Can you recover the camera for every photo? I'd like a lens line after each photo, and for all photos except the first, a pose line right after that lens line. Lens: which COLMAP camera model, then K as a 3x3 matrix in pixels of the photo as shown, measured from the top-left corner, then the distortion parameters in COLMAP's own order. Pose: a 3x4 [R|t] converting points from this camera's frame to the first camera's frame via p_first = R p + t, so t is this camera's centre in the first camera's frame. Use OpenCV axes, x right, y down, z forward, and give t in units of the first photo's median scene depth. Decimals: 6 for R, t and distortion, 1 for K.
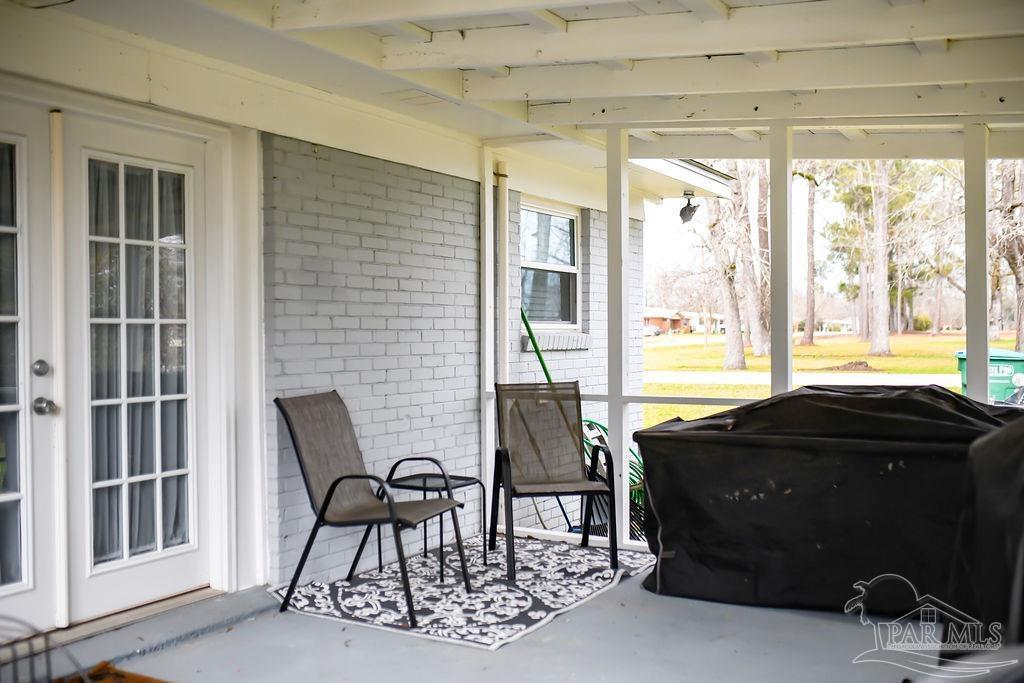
lens RADIAL K [[970.3, 0, 512.0], [0, 970.3, 341.5], [0, 0, 1]] dist [-0.065738, 0.084556]
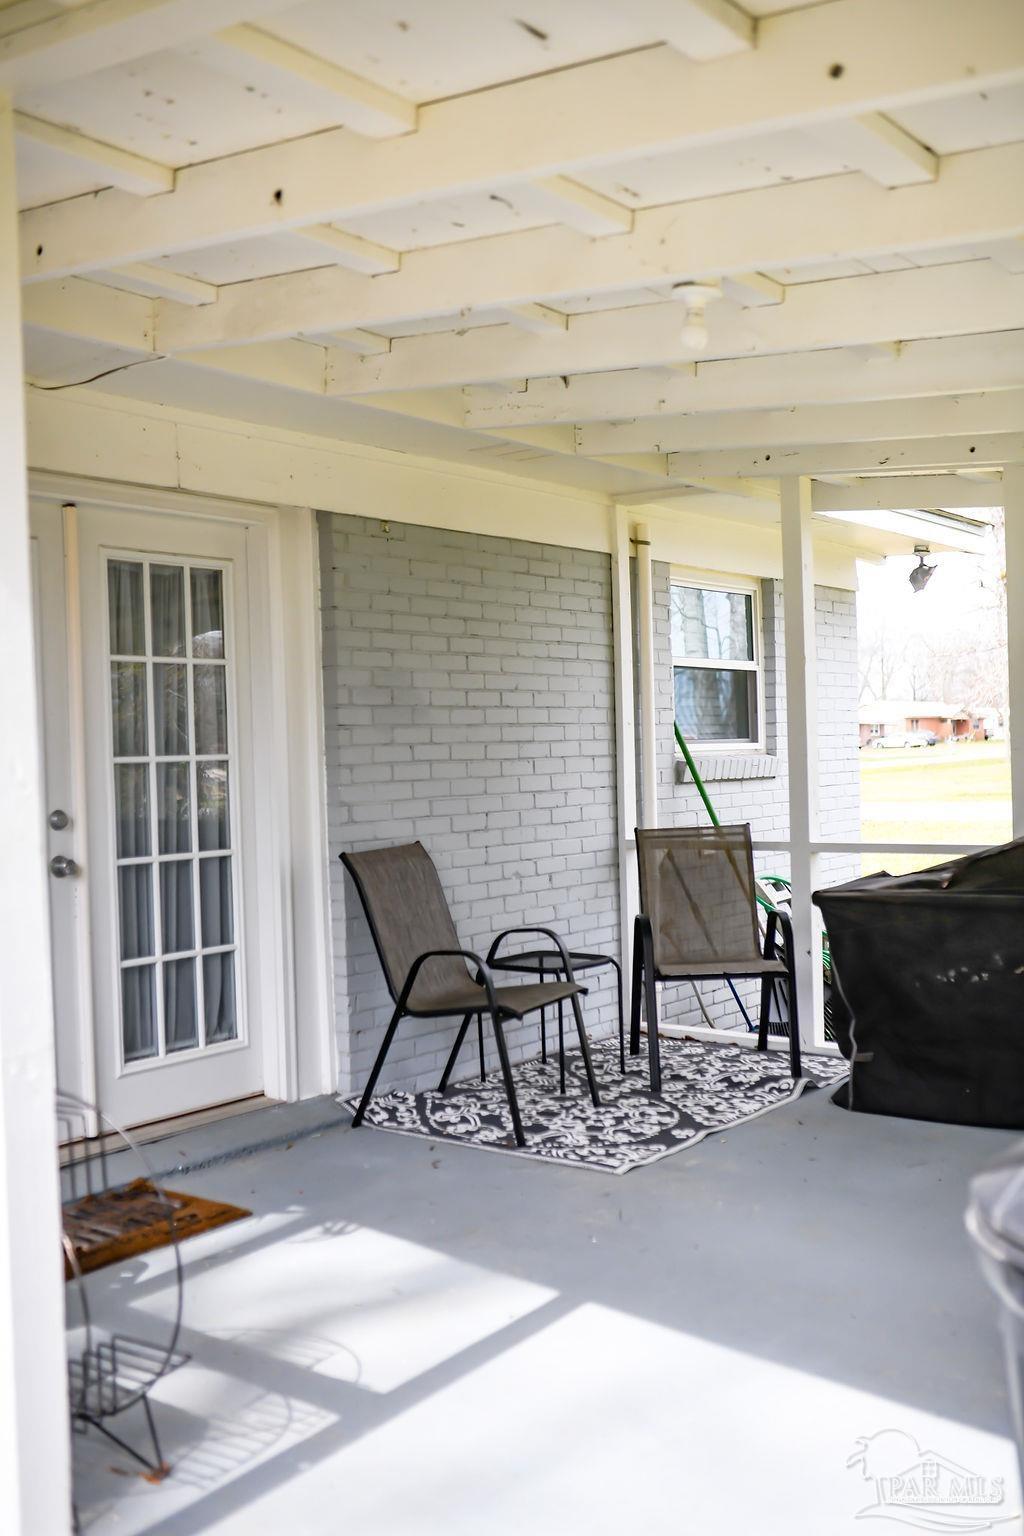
lens RADIAL K [[1455.5, 0, 495.0], [0, 1455.5, 759.2], [0, 0, 1]] dist [-0.065738, 0.084556]
pose [[0.990100, -0.021753, -0.138666, 0.040360], [0.021405, 0.999763, -0.004002, -0.009313], [0.138720, 0.000994, 0.990331, -0.137896]]
